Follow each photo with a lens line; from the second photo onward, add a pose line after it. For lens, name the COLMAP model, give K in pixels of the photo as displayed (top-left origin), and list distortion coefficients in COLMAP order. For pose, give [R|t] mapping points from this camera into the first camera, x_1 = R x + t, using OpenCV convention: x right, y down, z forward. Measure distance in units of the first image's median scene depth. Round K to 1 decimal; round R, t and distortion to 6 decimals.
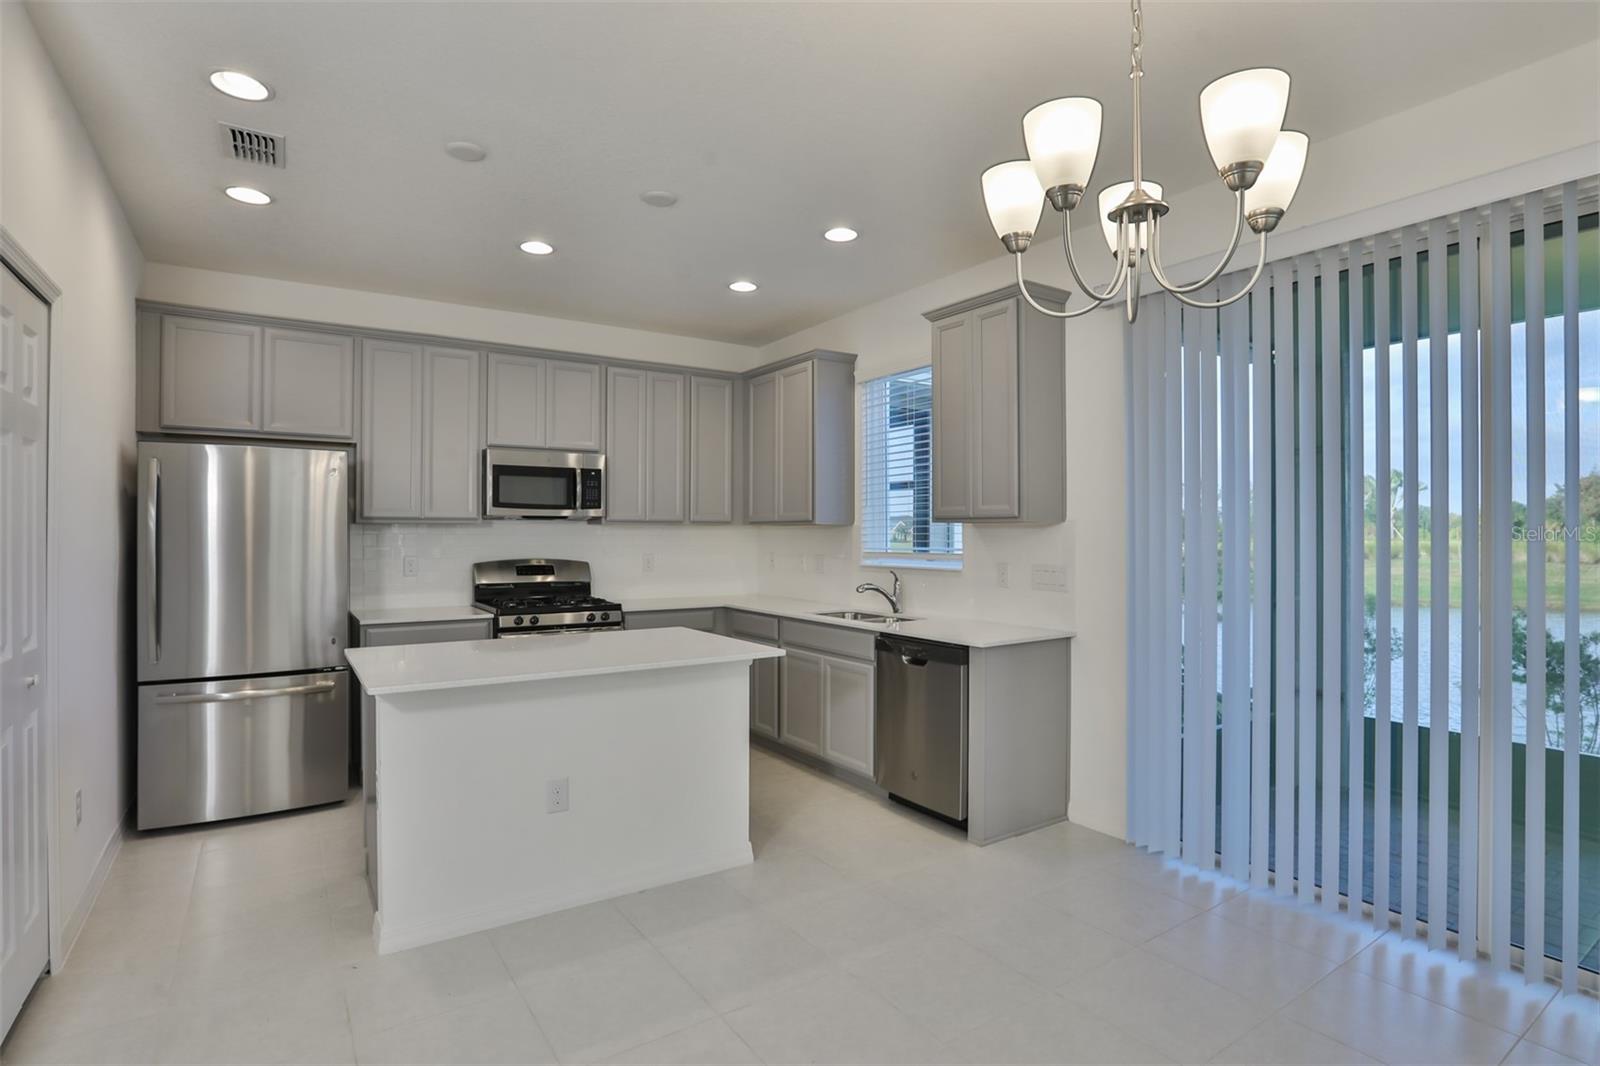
lens RADIAL K [[775.5, 0, 773.2], [0, 775.5, 530.5], [0, 0, 1]] dist [-0.048765, 0.012164]
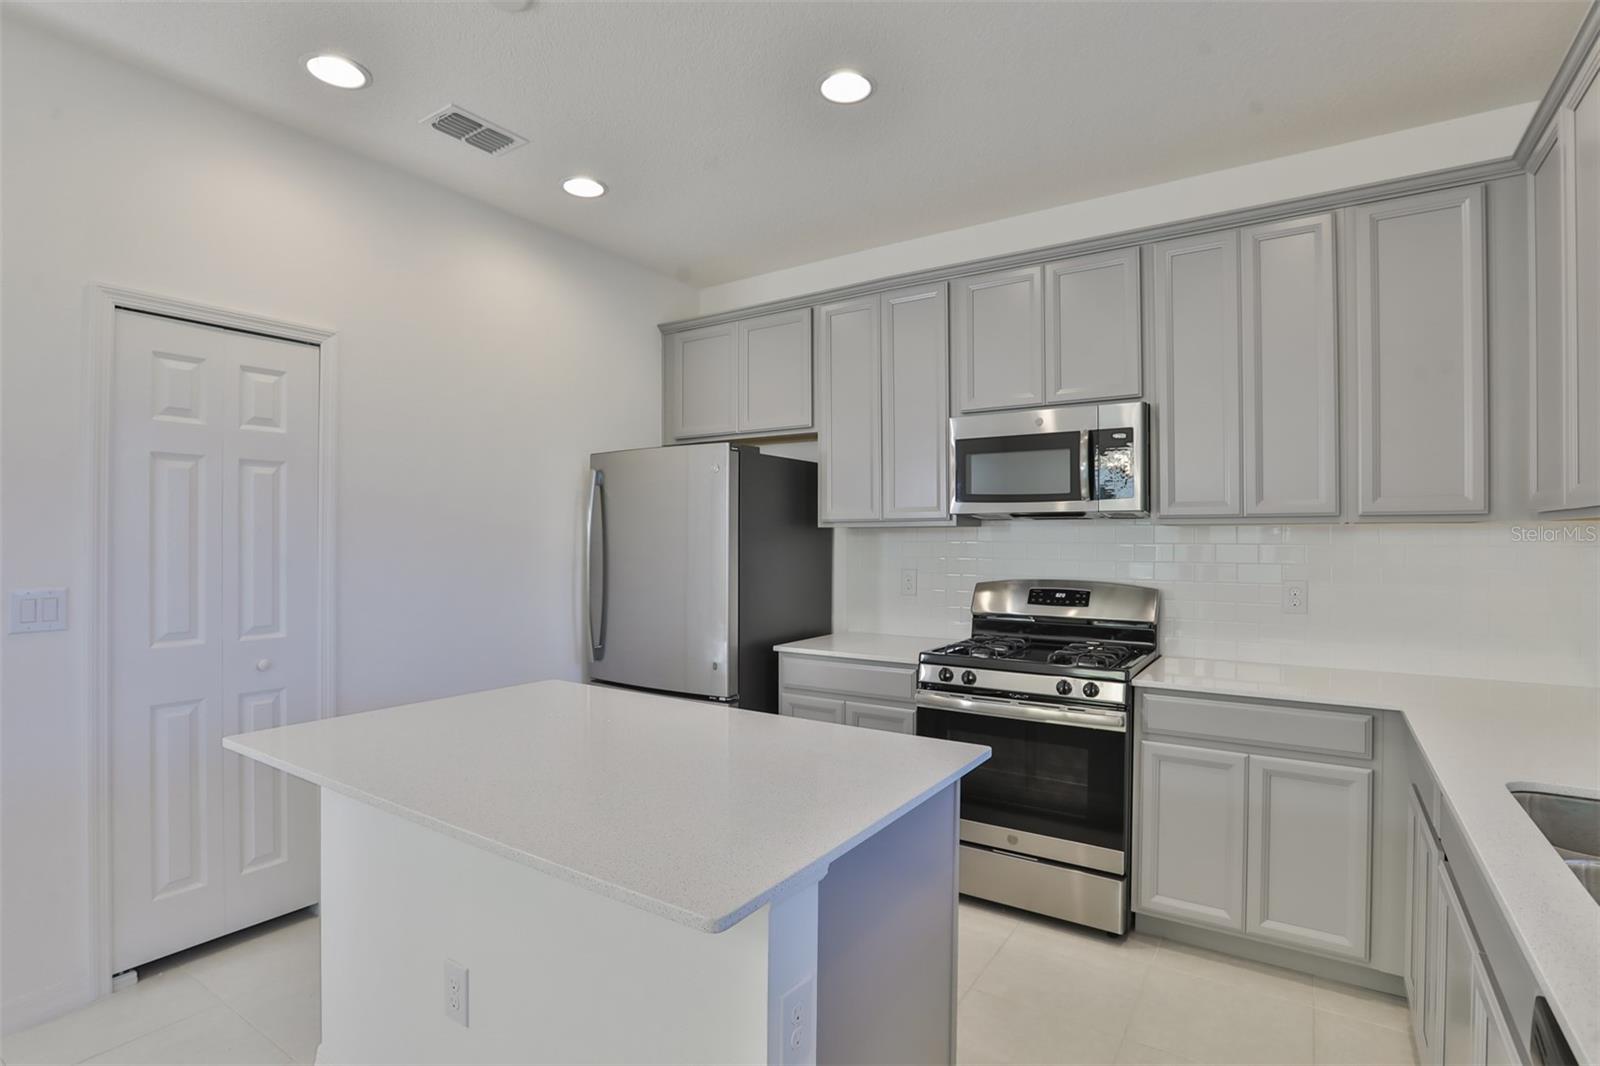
lens RADIAL K [[775.5, 0, 788.6], [0, 775.5, 528.8], [0, 0, 1]] dist [-0.048765, 0.012164]
pose [[0.408046, -0.010344, -0.912903, 0.201606], [0.001928, 0.999943, -0.010468, 0.000337], [0.912959, 0.002511, 0.408043, 0.578454]]
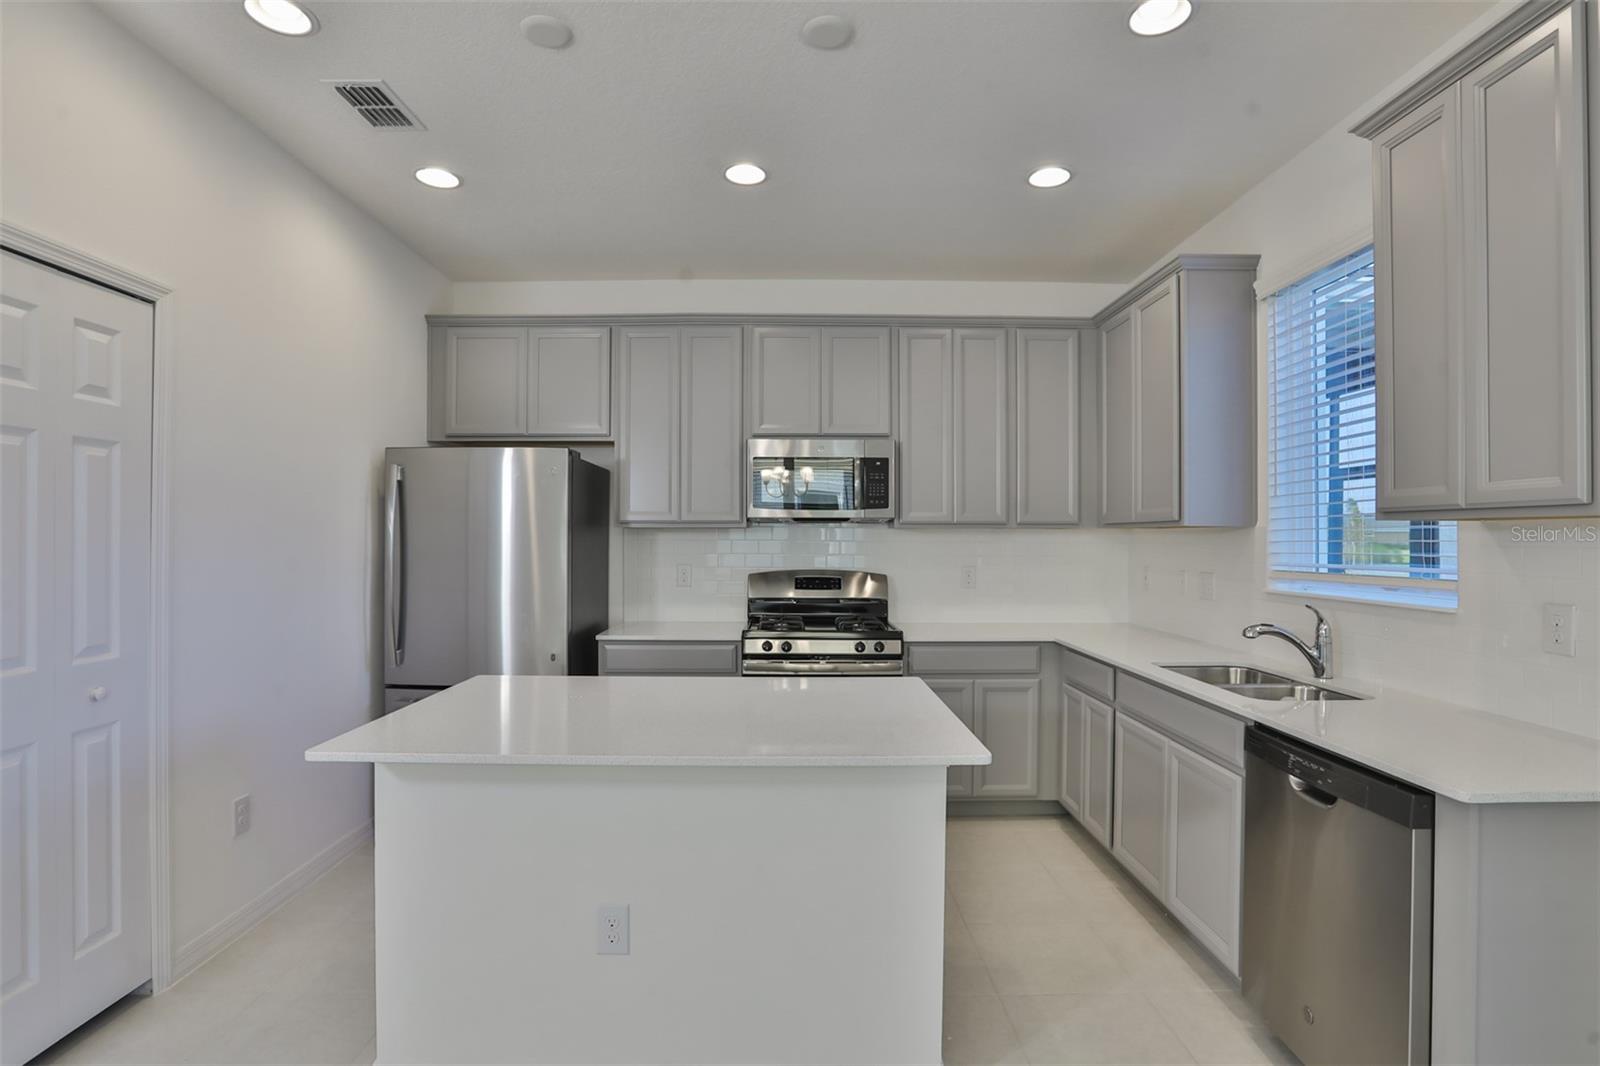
lens RADIAL K [[775.5, 0, 783.5], [0, 775.5, 533.0], [0, 0, 1]] dist [-0.048765, 0.012164]
pose [[0.848967, -0.002506, -0.528440, 0.112454], [0.000030, 0.999989, -0.004694, 0.000817], [0.528446, 0.003969, 0.848958, 0.292306]]
